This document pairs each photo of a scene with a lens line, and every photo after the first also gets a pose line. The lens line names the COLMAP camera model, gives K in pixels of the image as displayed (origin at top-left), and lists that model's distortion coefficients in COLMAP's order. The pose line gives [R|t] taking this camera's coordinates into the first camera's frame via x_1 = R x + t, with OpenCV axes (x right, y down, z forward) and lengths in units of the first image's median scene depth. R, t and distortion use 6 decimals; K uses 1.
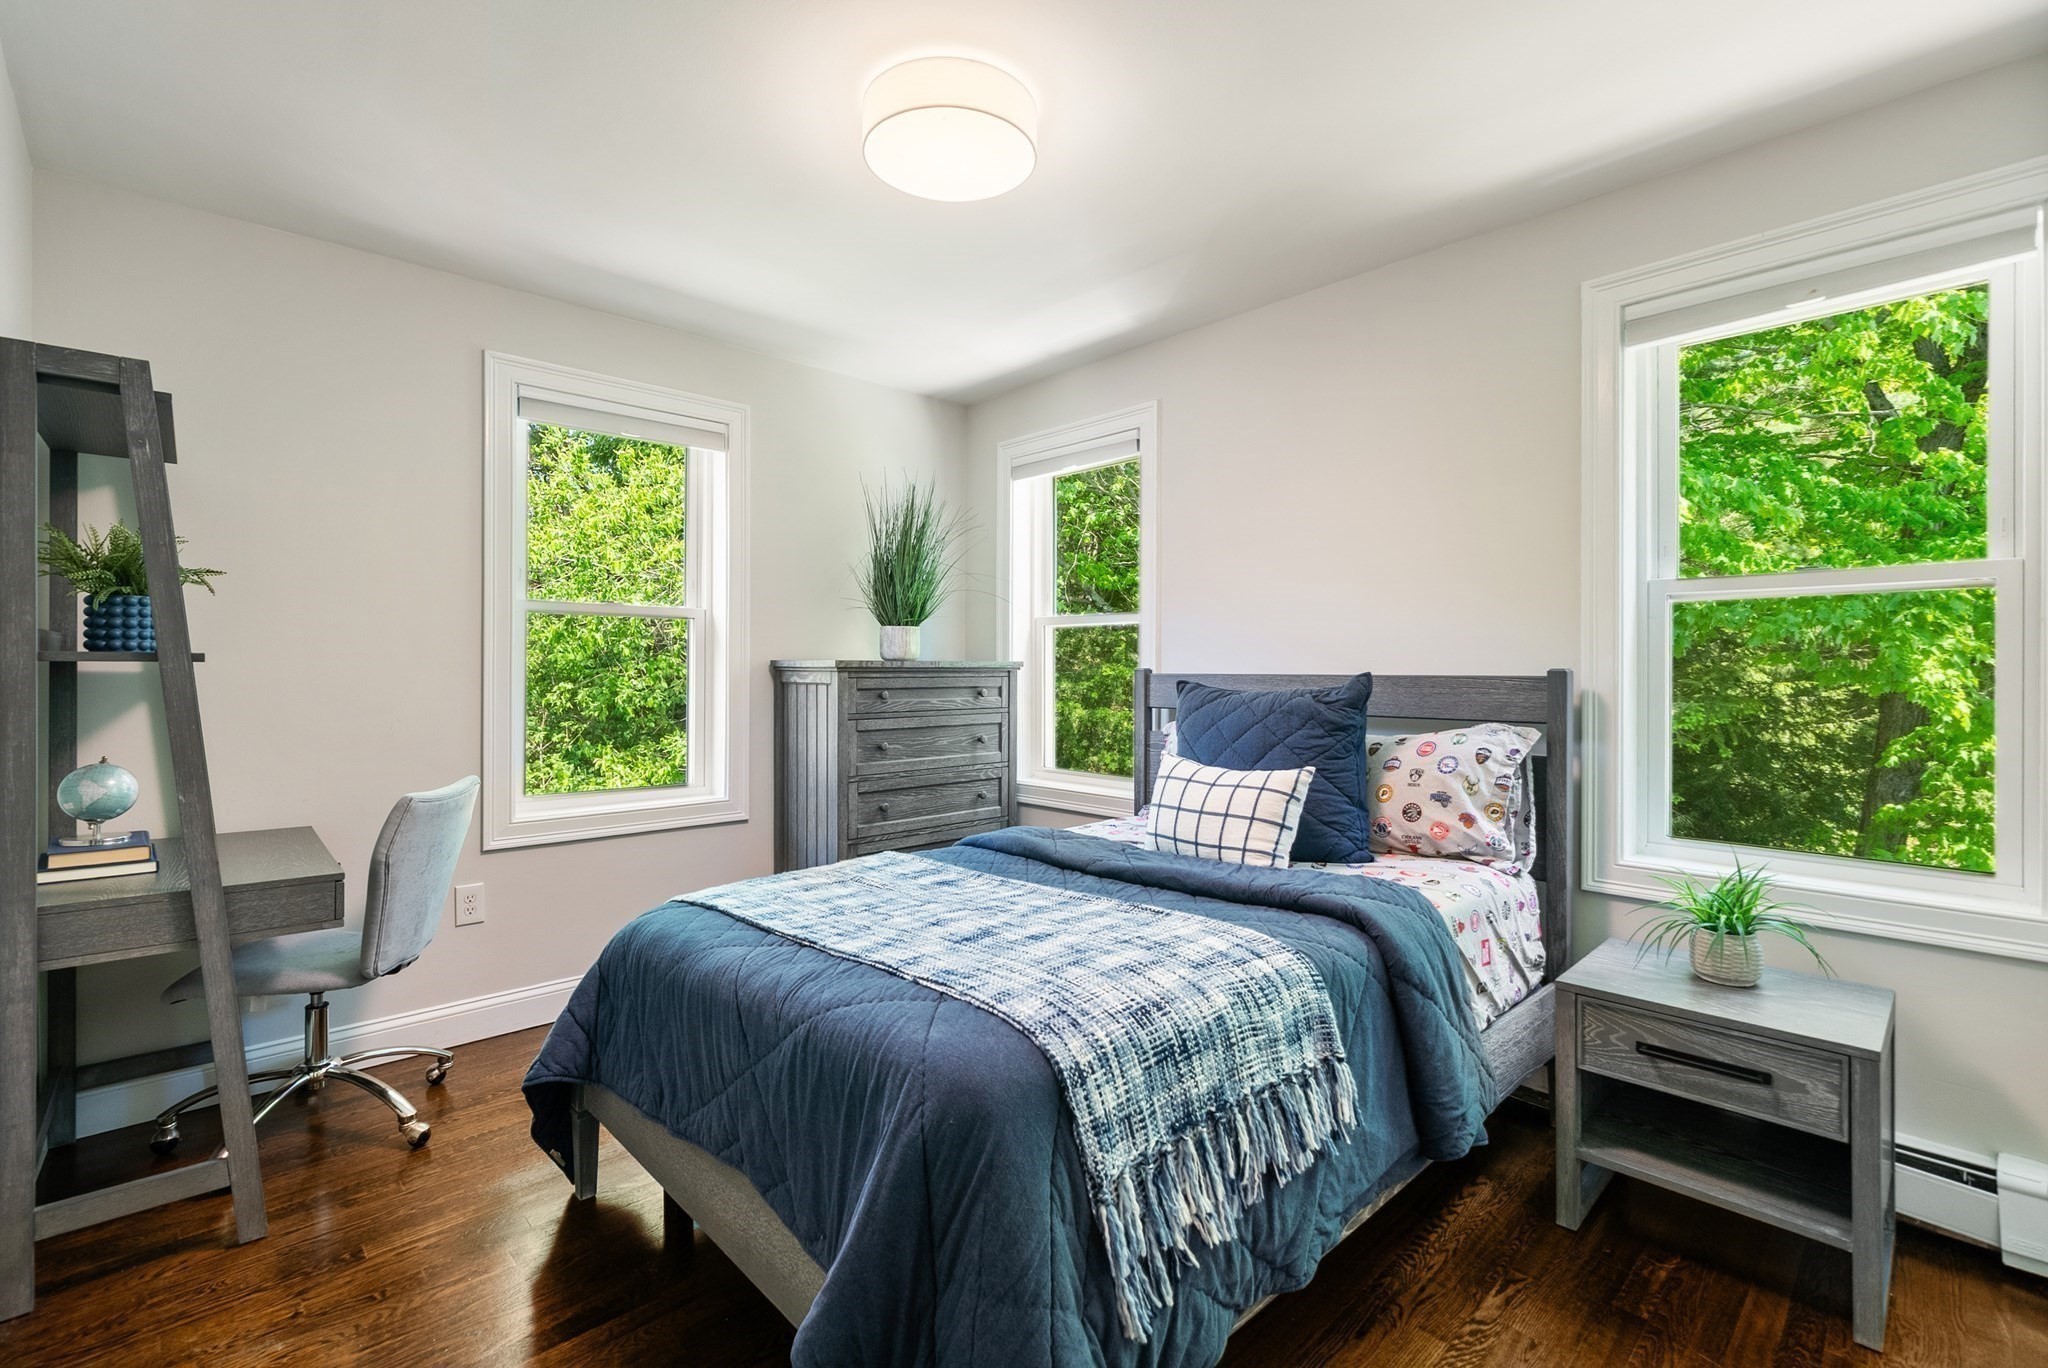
lens RADIAL K [[899.4, 0, 1011.3], [0, 899.4, 671.3], [0, 0, 1]] dist [-0.013381, 0.000215]
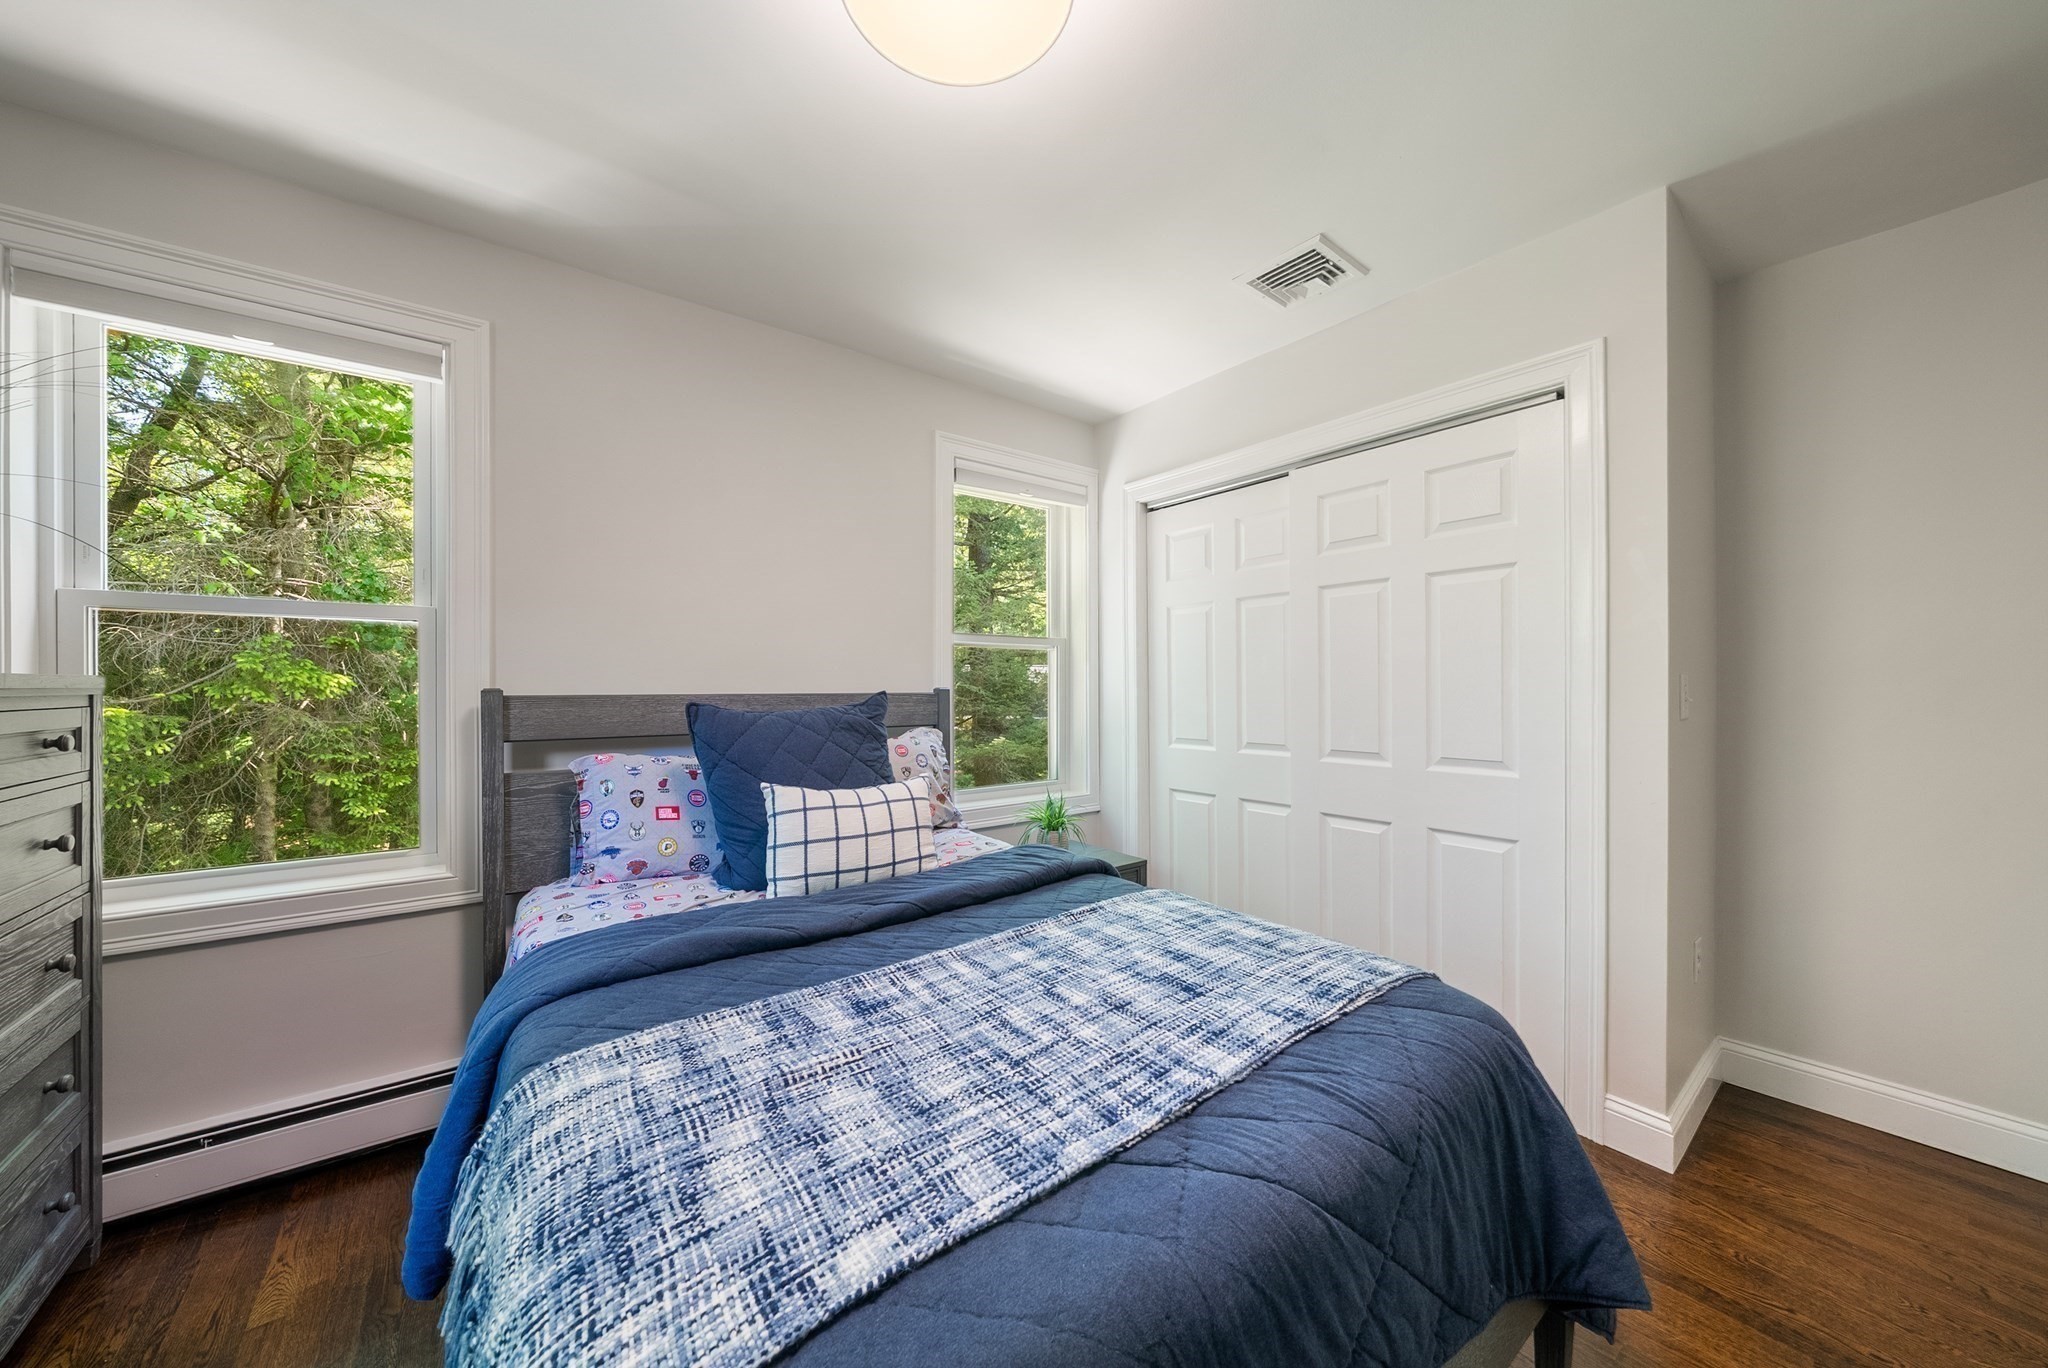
lens RADIAL K [[713.1, 0, 1012.5], [0, 713.1, 686.1], [0, 0, 1]] dist [0.000534, -0.000189]
pose [[0.105456, -0.003508, 0.994418, -0.765772], [0.004600, 0.999985, 0.003040, -0.010307], [-0.994413, 0.004254, 0.105470, 1.074629]]
